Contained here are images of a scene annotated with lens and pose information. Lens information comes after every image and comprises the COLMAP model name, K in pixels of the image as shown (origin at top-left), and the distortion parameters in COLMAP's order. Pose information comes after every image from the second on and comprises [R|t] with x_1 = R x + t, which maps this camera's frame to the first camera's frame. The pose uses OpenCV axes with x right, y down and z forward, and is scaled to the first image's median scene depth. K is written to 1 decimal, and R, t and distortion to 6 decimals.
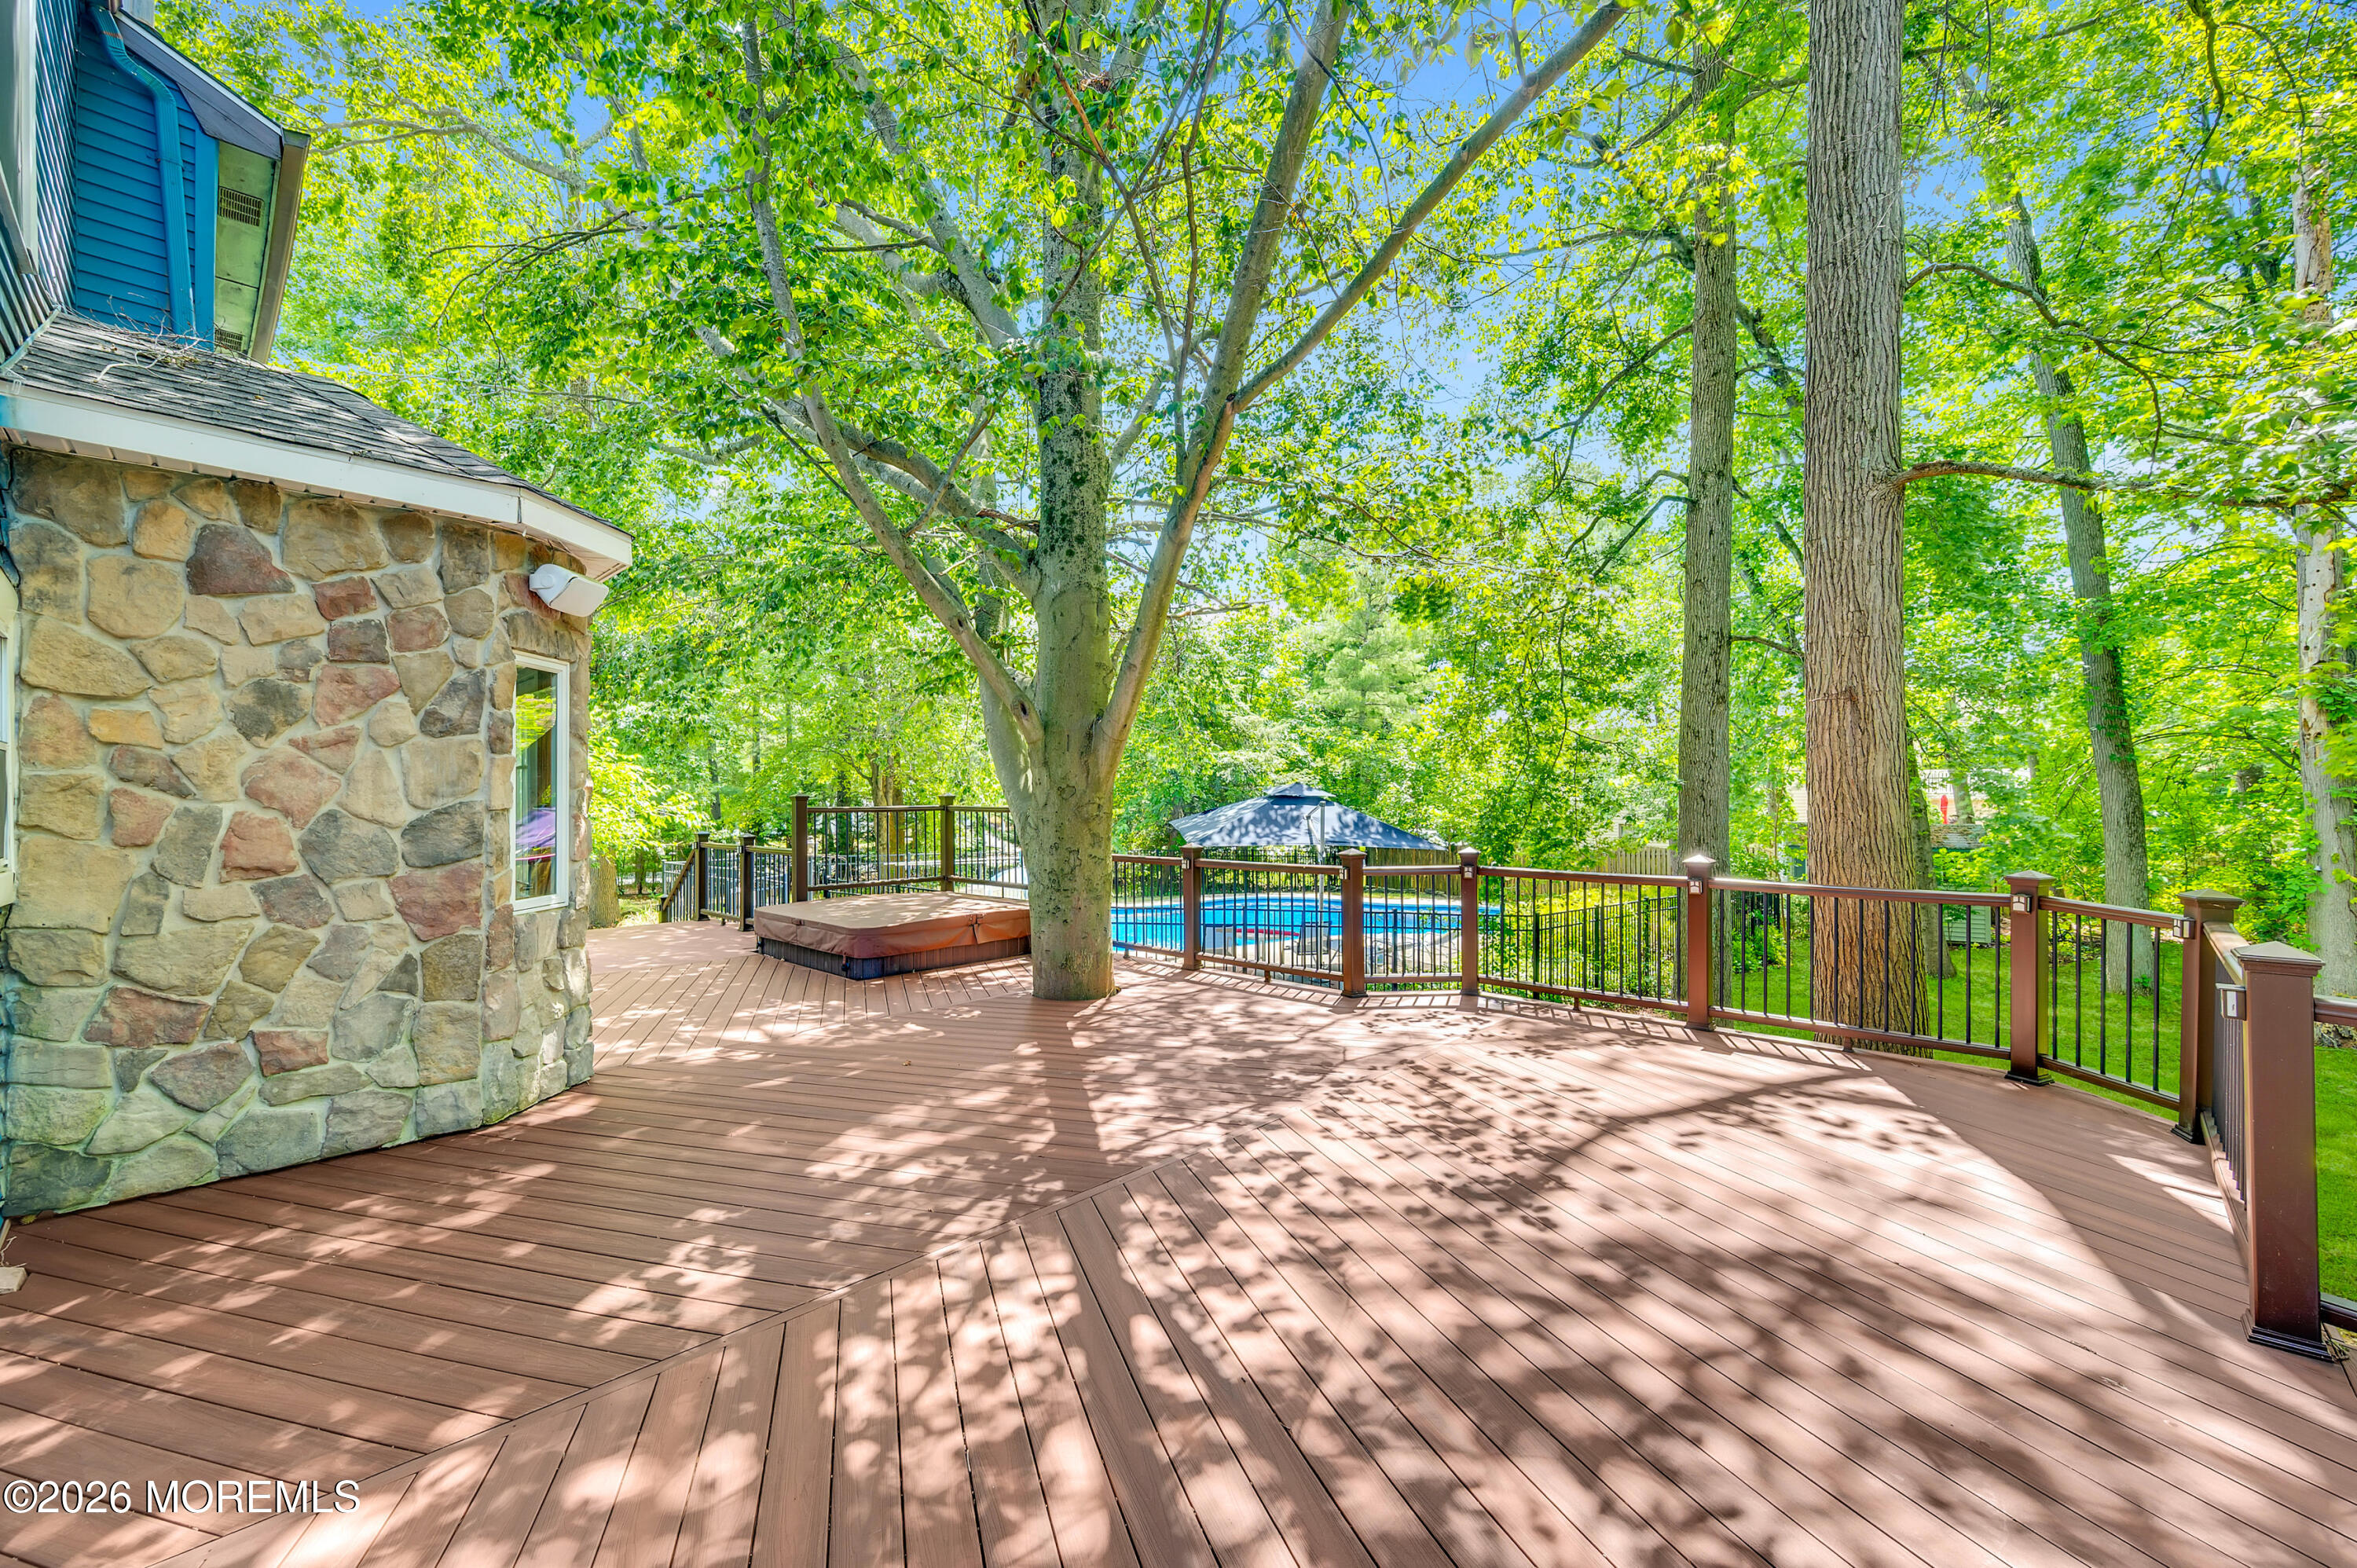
lens RADIAL K [[945.7, 0, 1178.5], [0, 945.7, 784.0], [0, 0, 1]] dist [0.000699, -0.000273]
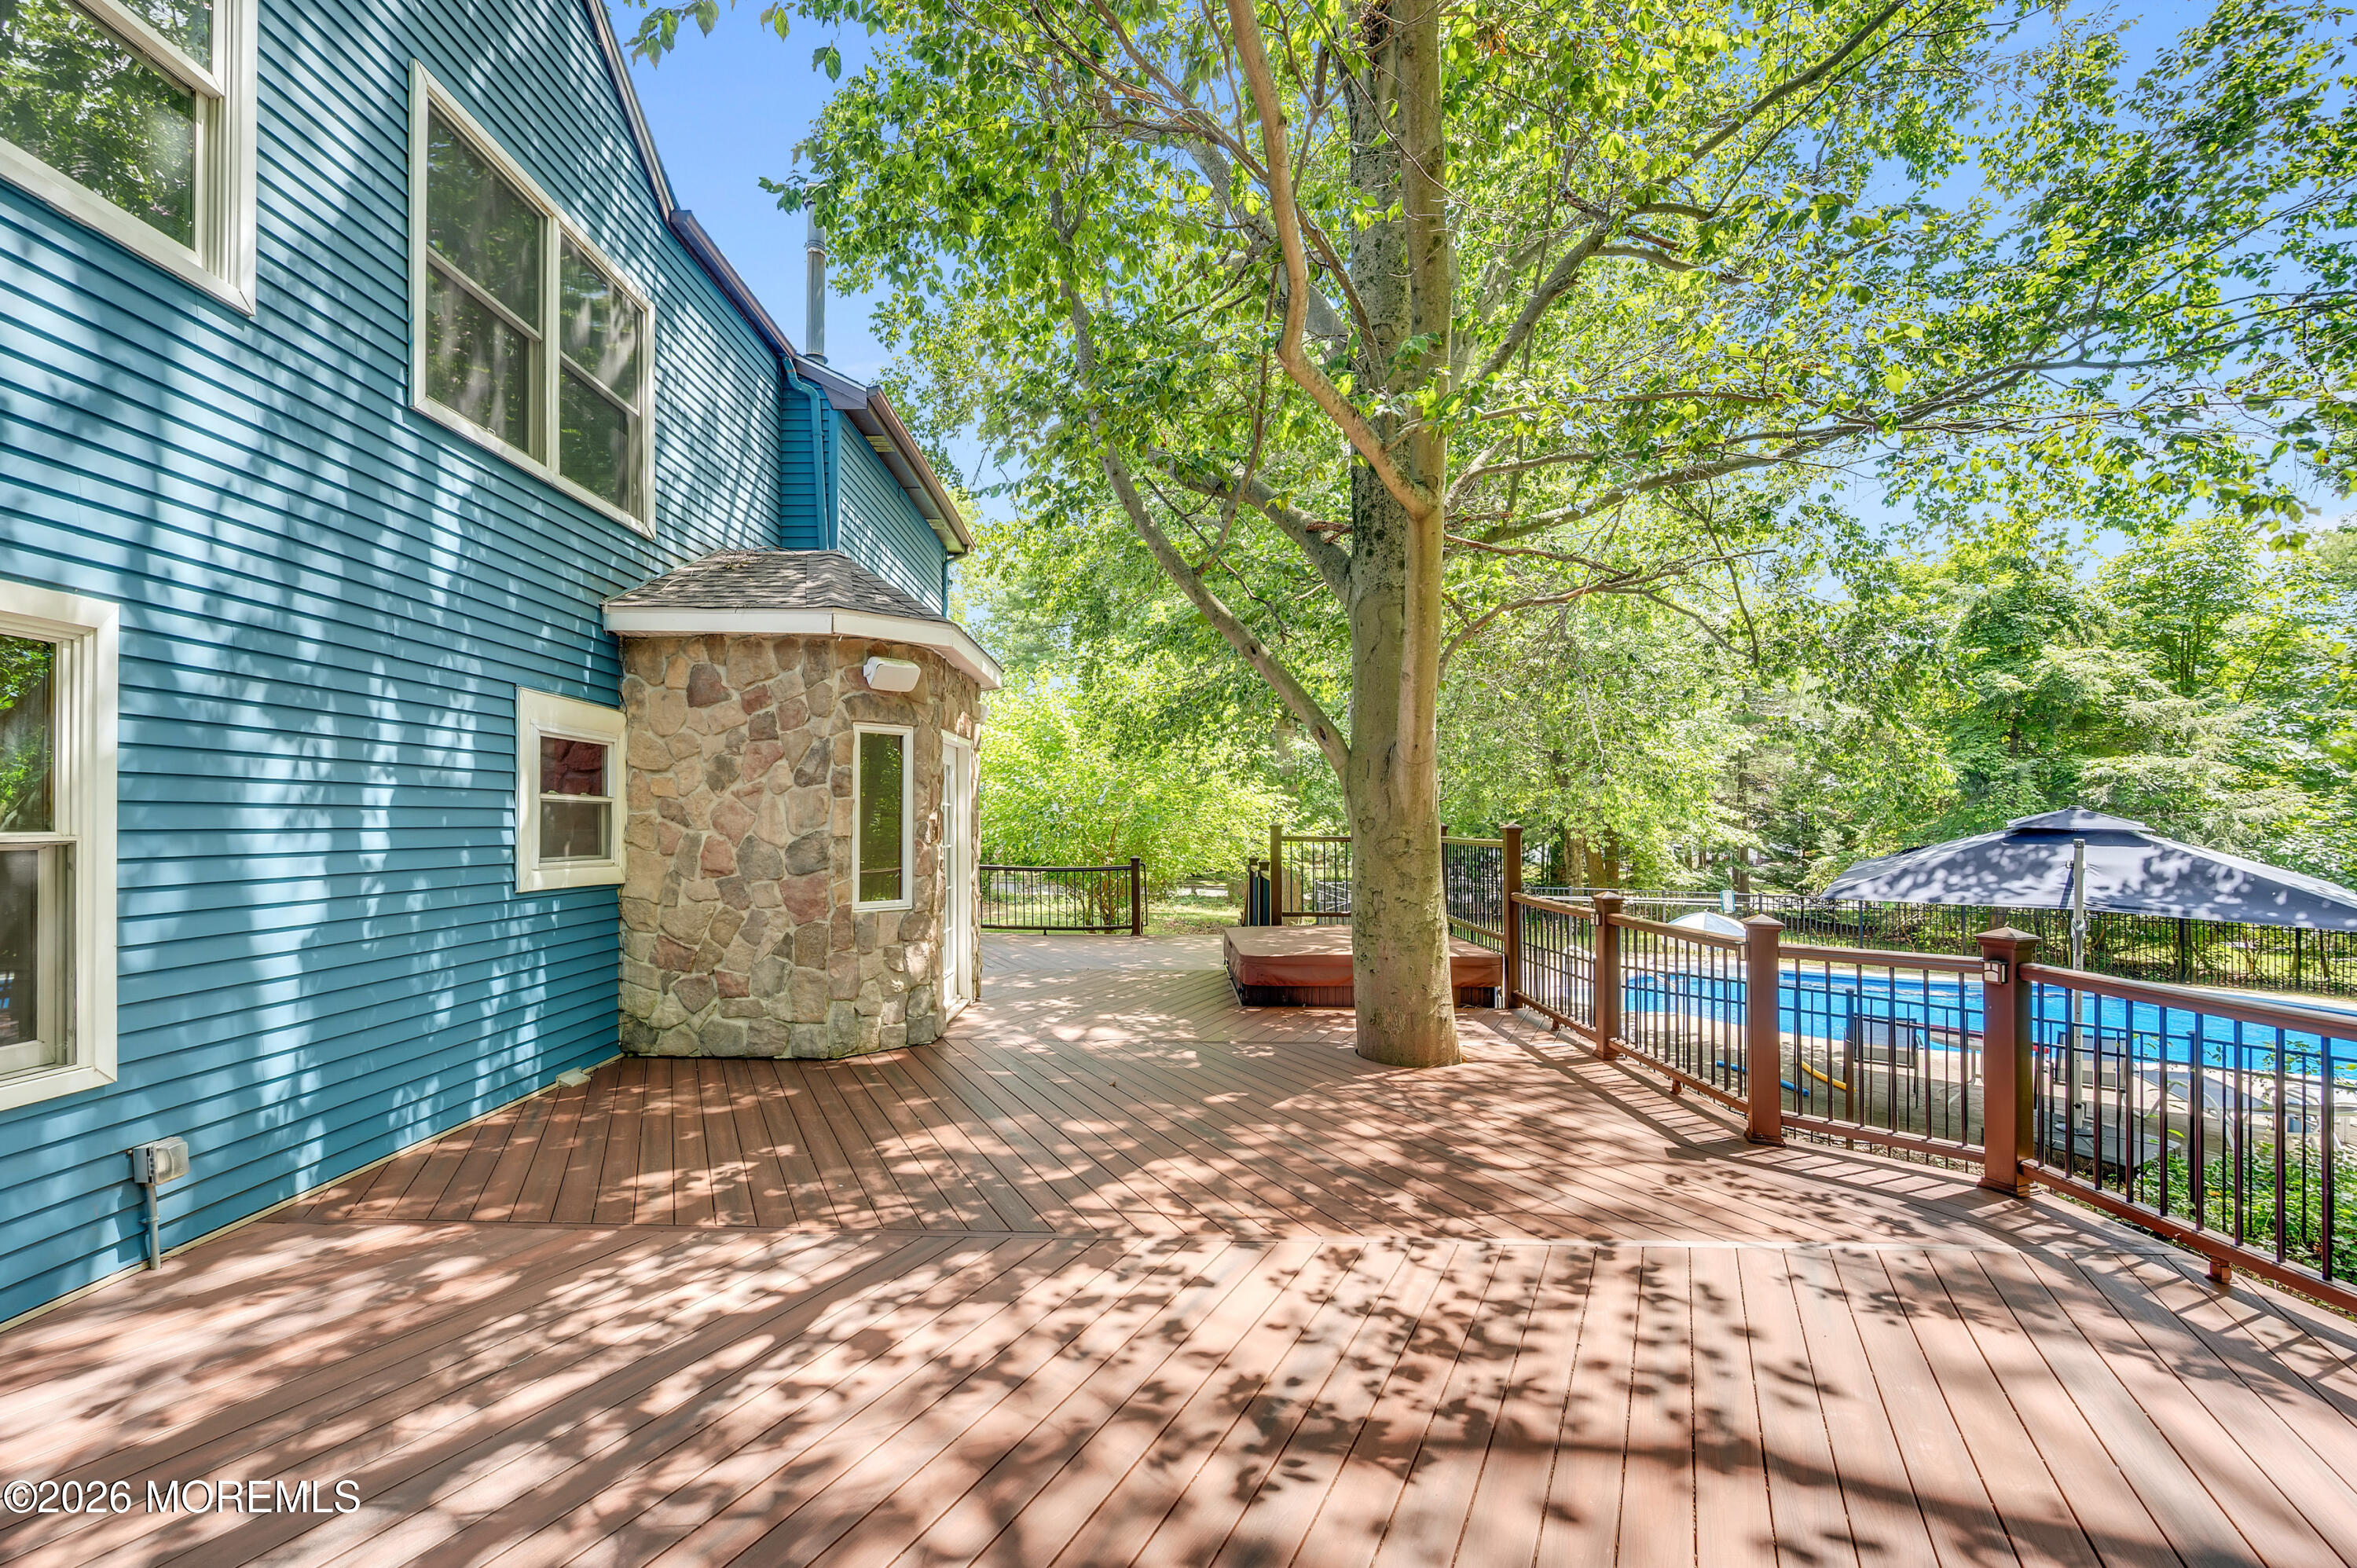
lens RADIAL K [[961.5, 0, 1128.6], [0, 961.5, 807.0], [0, 0, 1]] dist [-0.000565, -0.000243]
pose [[0.658164, -0.007648, -0.752835, 0.688474], [0.005595, 0.999970, -0.005268, -0.007418], [0.752854, -0.000745, 0.658188, 0.407587]]
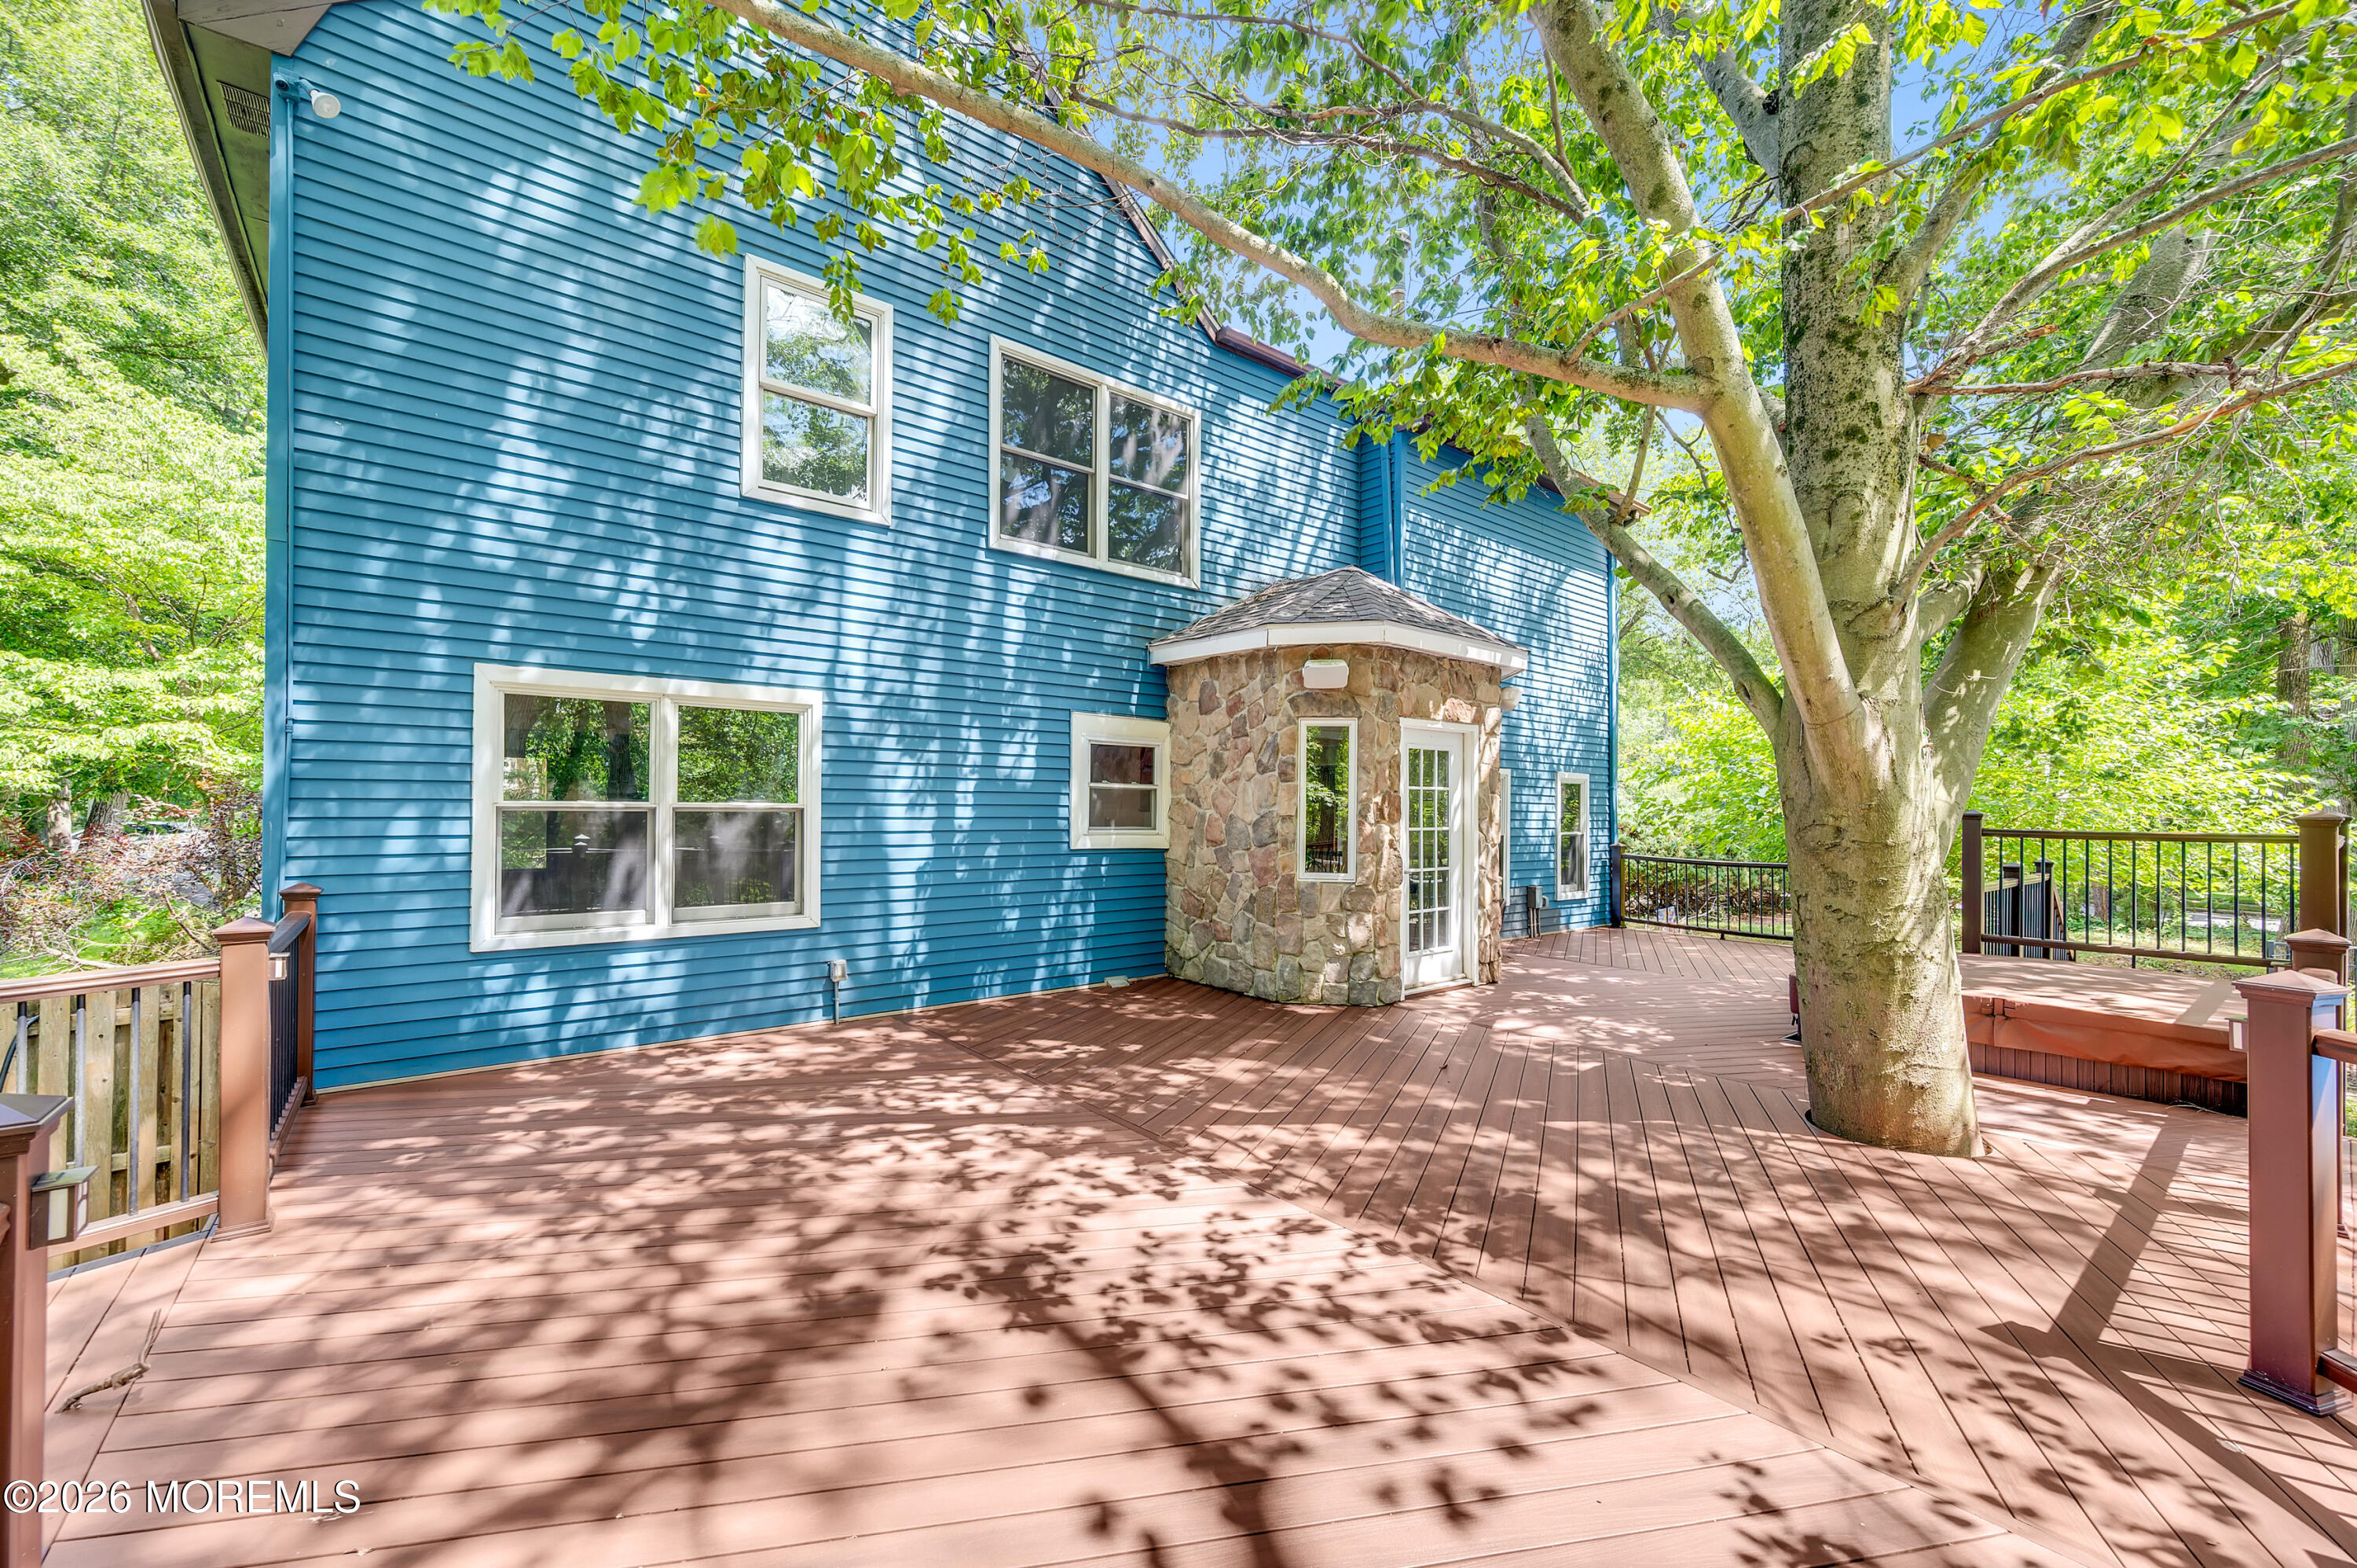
lens RADIAL K [[942.9, 0, 1169.8], [0, 942.9, 796.2], [0, 0, 1]] dist [0.001020, 0.000022]
pose [[-0.141509, -0.009351, -0.989893, 1.022873], [0.002820, 0.999948, -0.009849, 0.008502], [0.989933, -0.004185, -0.141475, 1.105083]]
